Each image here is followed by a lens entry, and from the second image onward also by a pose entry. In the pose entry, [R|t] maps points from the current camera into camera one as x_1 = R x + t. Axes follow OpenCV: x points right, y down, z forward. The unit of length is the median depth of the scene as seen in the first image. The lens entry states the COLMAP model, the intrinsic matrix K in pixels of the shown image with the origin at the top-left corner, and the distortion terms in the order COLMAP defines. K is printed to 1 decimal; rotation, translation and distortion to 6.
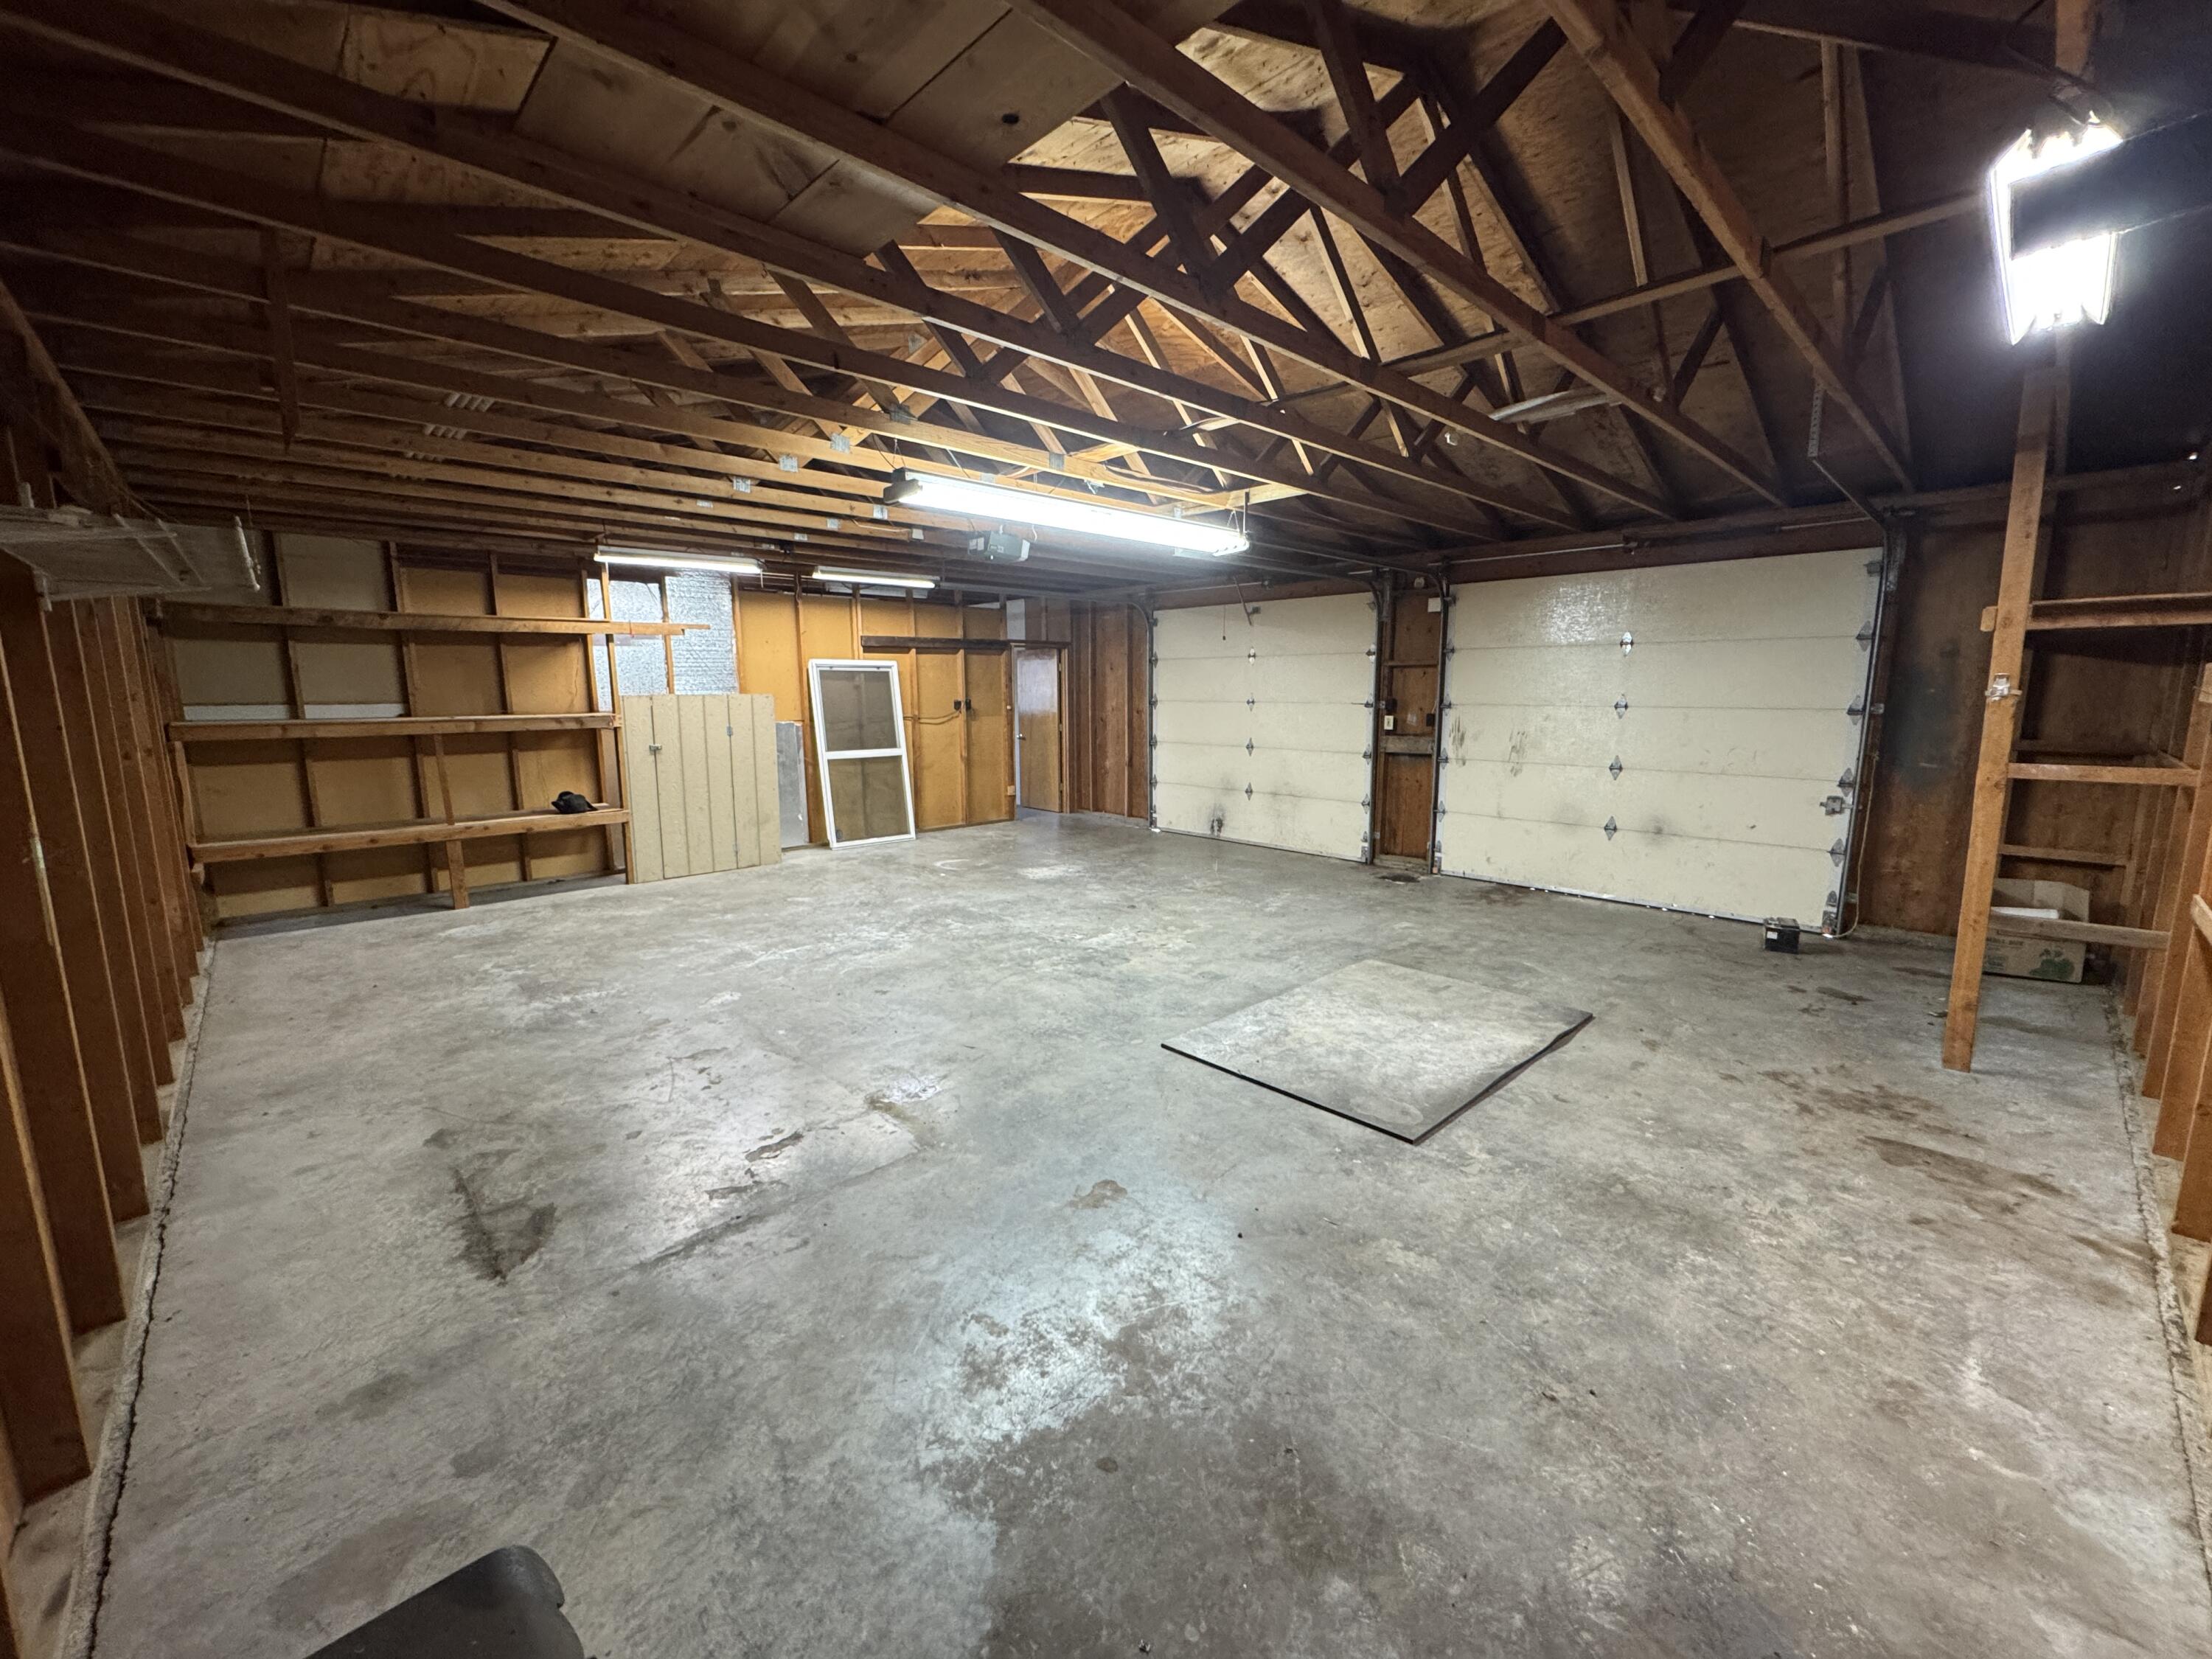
lens RADIAL K [[879.2, 0, 1109.0], [0, 879.2, 825.7], [0, 0, 1]] dist [-0.001515, 0.000347]
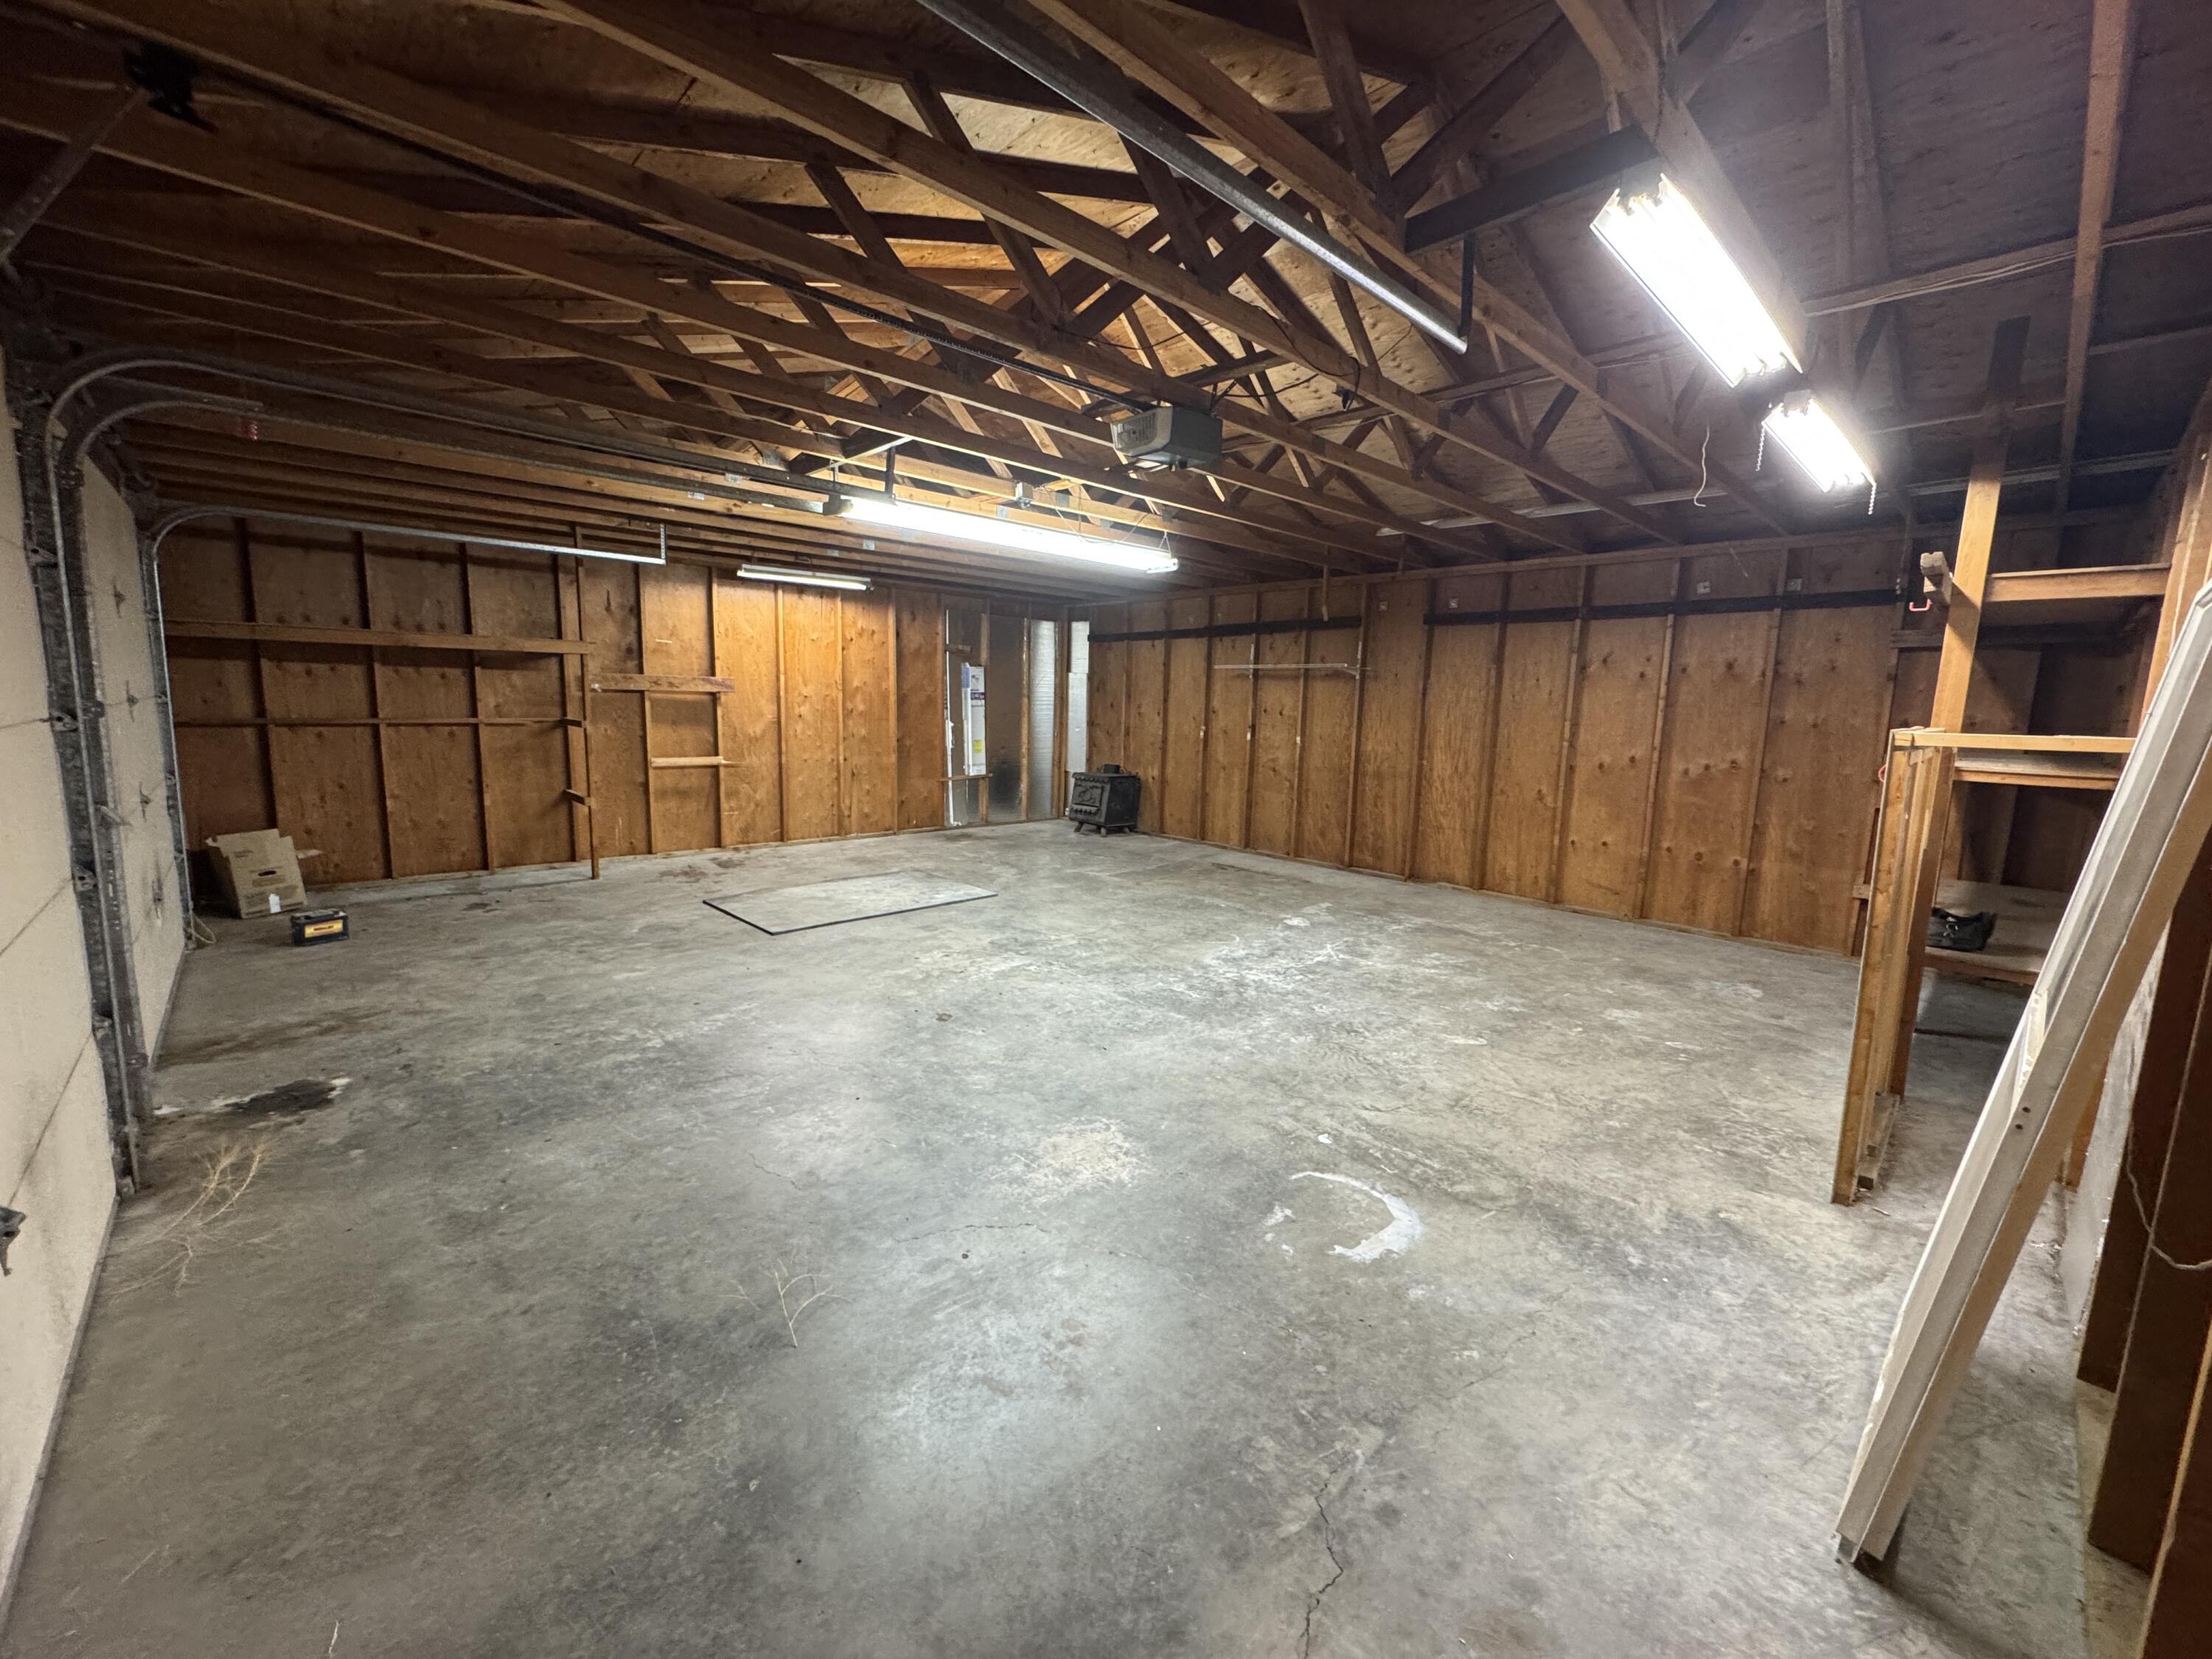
lens RADIAL K [[879.2, 0, 1109.0], [0, 879.2, 825.7], [0, 0, 1]] dist [-0.001515, 0.000347]
pose [[-0.999700, -0.024507, -0.000165, -0.114139], [-0.023474, 0.955578, 0.293803, -0.291557], [-0.007042, 0.293718, -0.955866, 1.891333]]
